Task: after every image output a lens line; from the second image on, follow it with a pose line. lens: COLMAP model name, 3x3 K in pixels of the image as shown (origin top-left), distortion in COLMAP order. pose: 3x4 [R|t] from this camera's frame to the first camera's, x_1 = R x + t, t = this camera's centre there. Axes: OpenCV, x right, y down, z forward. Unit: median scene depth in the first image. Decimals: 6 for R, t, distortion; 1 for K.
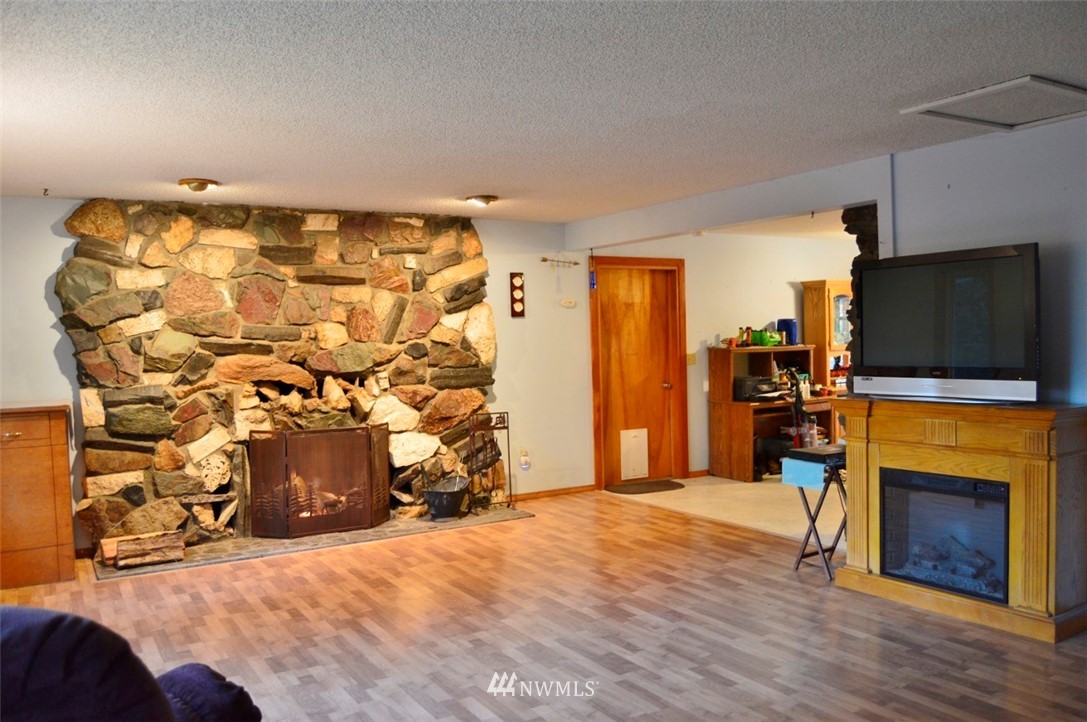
lens RADIAL K [[869.6, 0, 552.2], [0, 869.6, 360.5], [0, 0, 1]] dist [-0.078465, 0.007422]
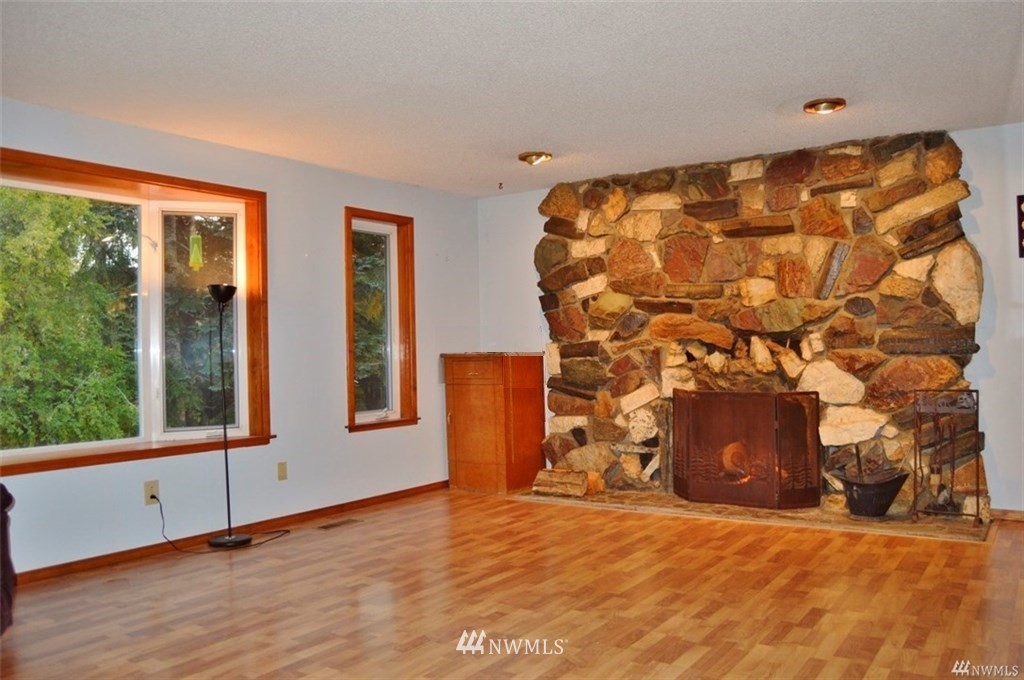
lens RADIAL K [[819.2, 0, 520.2], [0, 819.2, 339.5], [0, 0, 1]] dist [-0.078465, 0.007422]
pose [[0.409729, 0.006183, -0.912186, 0.452854], [-0.015358, 0.999882, -0.000121, 0.027061], [0.912078, 0.014059, 0.409776, 0.442940]]
